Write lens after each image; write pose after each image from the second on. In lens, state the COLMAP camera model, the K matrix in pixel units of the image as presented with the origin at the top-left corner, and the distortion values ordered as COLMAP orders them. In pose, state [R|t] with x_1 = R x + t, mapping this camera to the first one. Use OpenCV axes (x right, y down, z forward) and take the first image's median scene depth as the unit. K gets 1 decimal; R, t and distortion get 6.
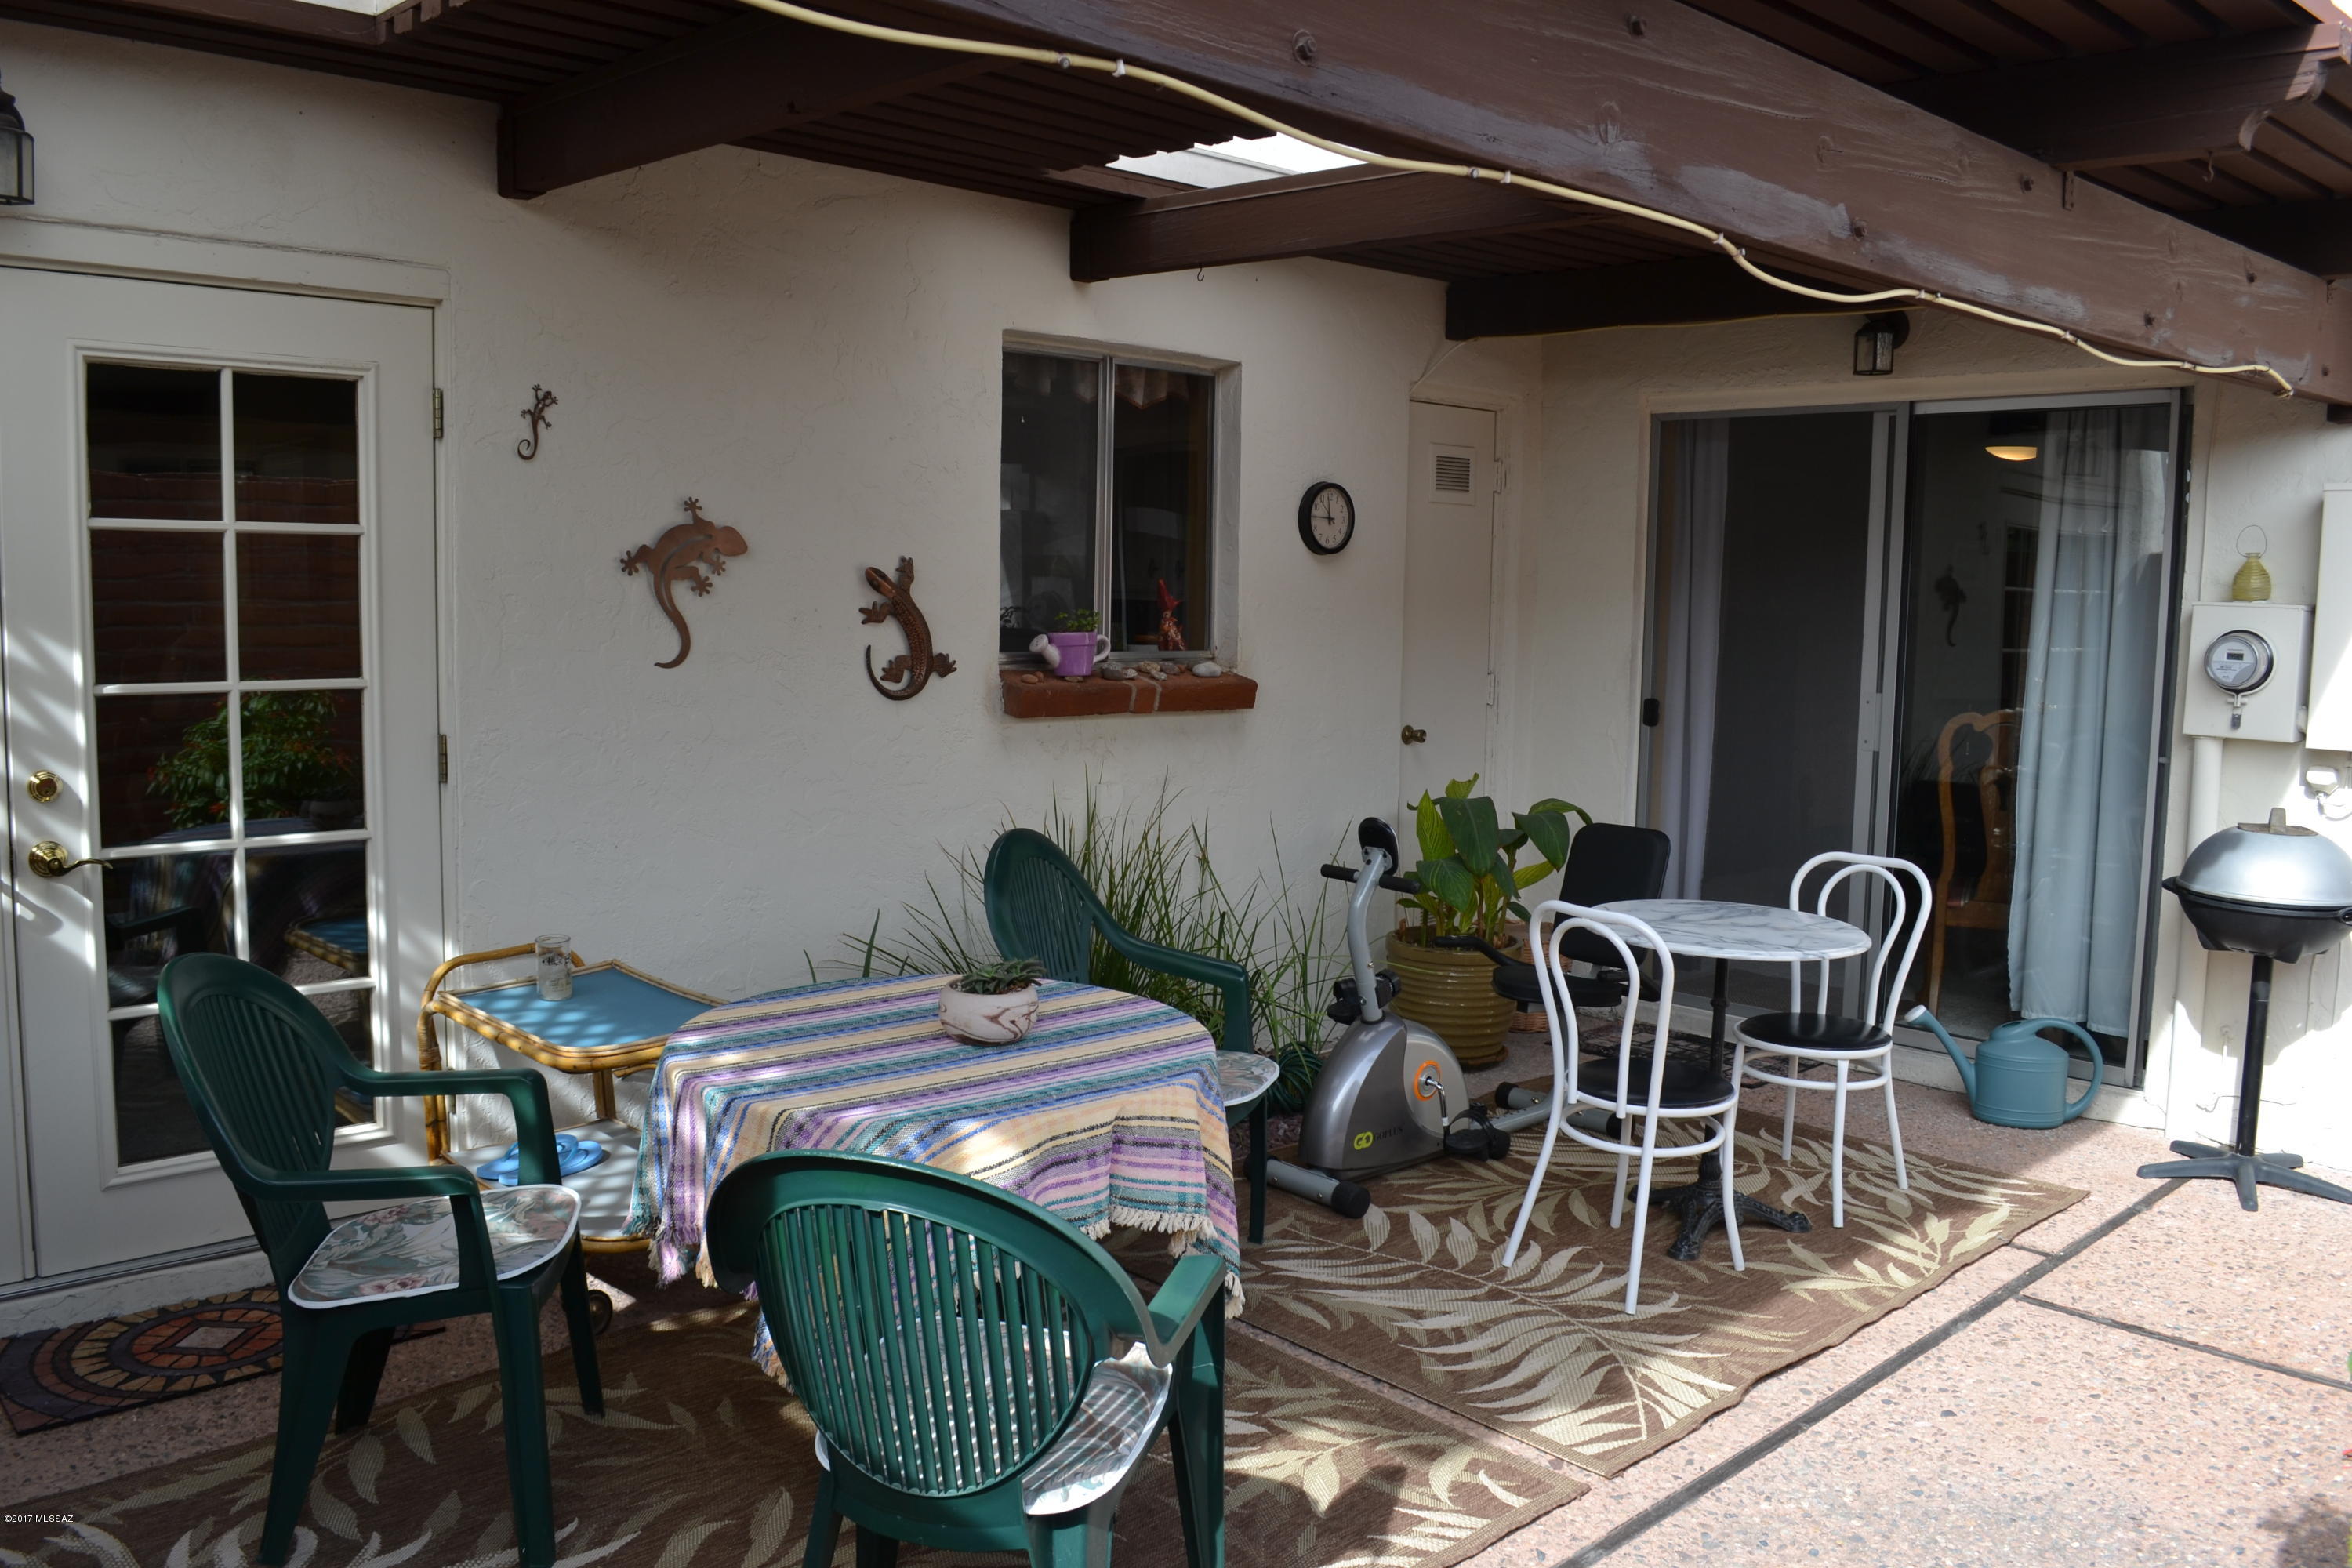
lens RADIAL K [[1897.7, 0, 1183.3], [0, 1897.7, 781.3], [0, 0, 1]] dist [-0.083376, 0.014590]
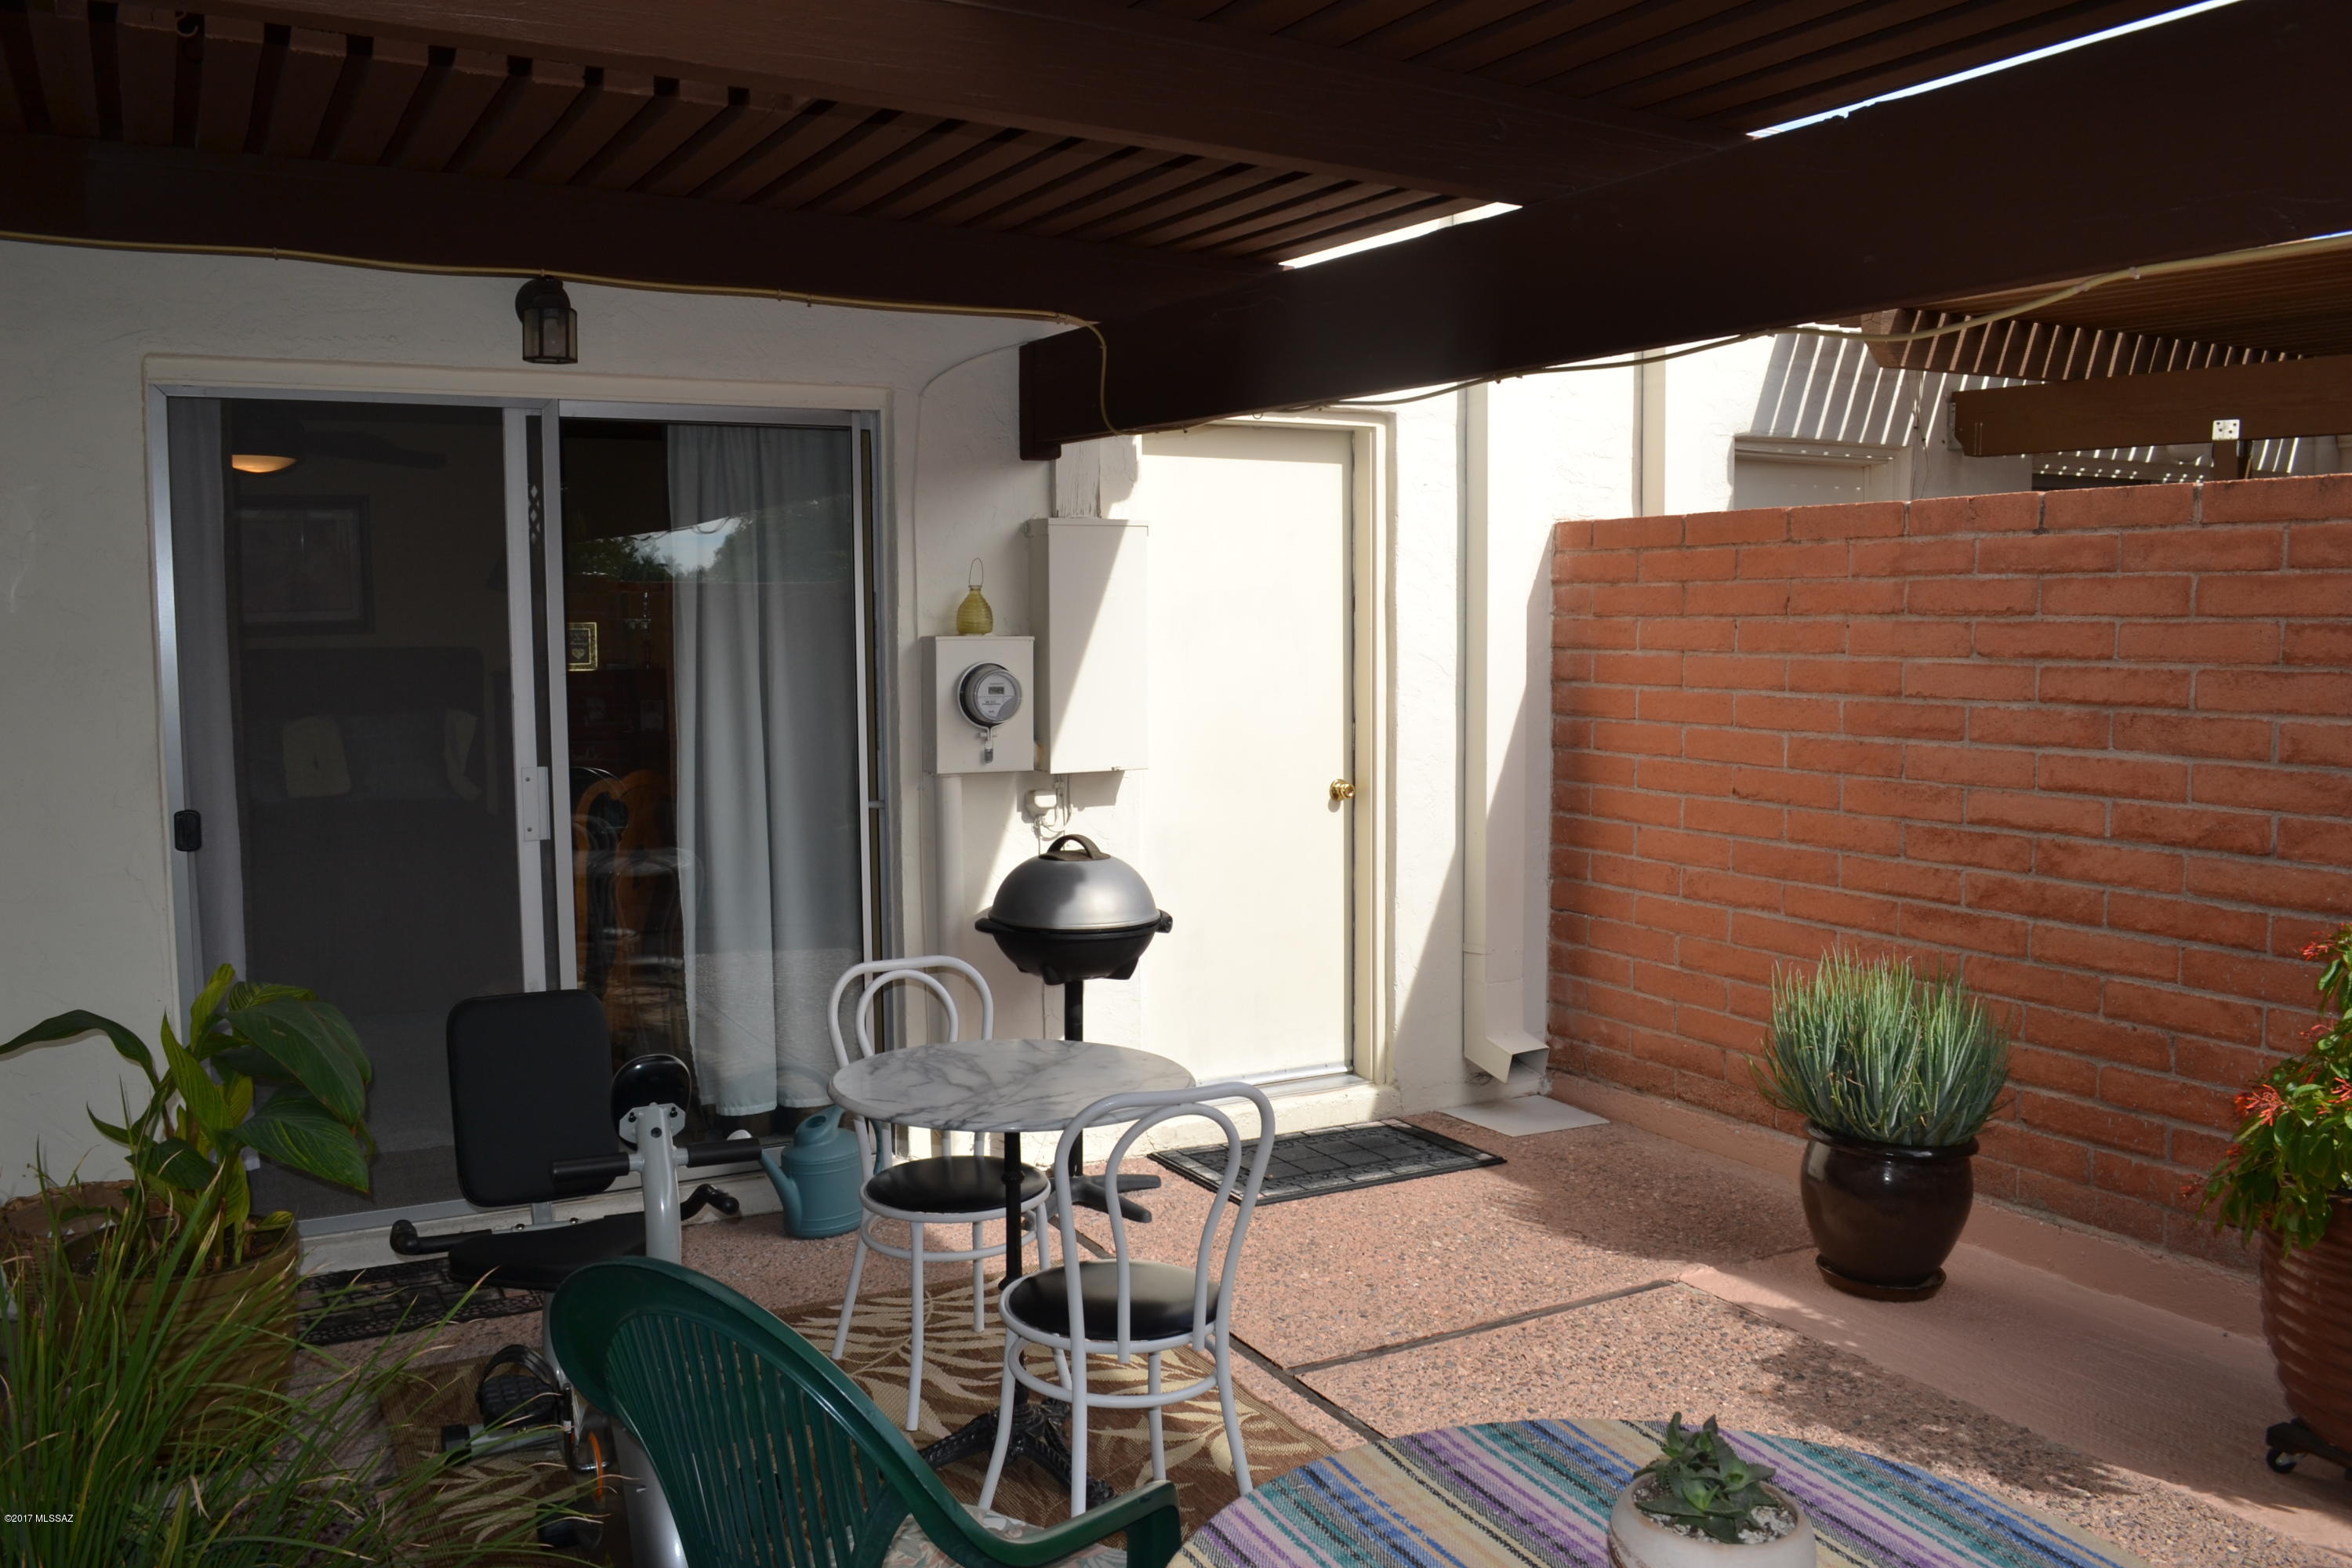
lens RADIAL K [[1897.7, 0, 1183.3], [0, 1897.7, 781.3], [0, 0, 1]] dist [-0.083376, 0.014590]
pose [[0.257465, -0.103884, 0.960687, -0.382810], [0.111449, 0.990762, 0.077268, -0.086113], [-0.959839, 0.087173, 0.266664, 0.634567]]
